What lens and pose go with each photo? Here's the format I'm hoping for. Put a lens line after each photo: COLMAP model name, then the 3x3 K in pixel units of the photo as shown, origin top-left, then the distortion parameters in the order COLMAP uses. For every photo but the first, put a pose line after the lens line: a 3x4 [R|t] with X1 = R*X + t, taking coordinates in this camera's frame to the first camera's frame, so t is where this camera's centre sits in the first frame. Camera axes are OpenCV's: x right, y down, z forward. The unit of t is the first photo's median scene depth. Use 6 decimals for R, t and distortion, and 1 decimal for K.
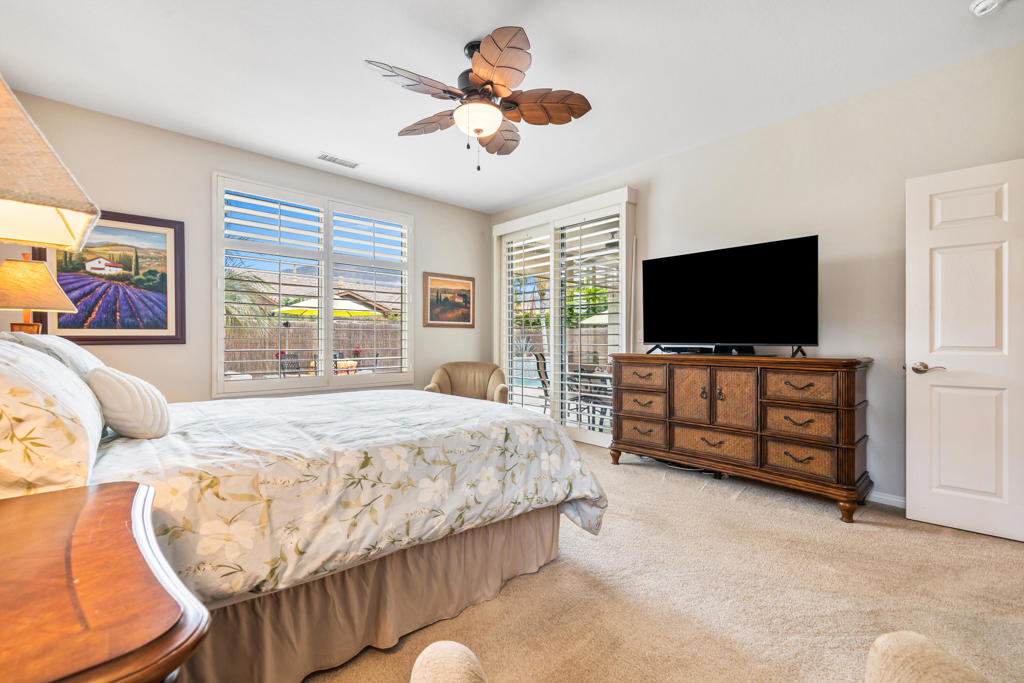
lens RADIAL K [[438.1, 0, 508.4], [0, 438.1, 336.7], [0, 0, 1]] dist [0.000692, -0.000164]
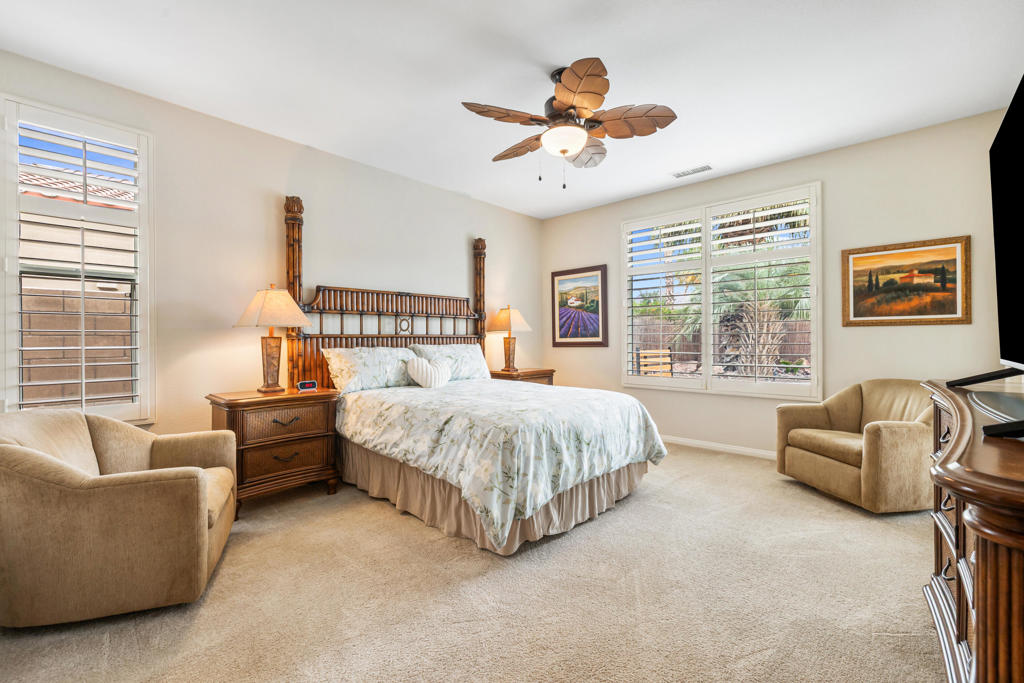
lens RADIAL K [[438.1, 0, 508.4], [0, 438.1, 336.7], [0, 0, 1]] dist [0.000692, -0.000164]
pose [[0.066373, -0.010709, -0.997737, 0.715717], [0.013872, 0.999856, -0.009809, -0.008535], [0.997698, -0.013189, 0.066512, 0.579987]]
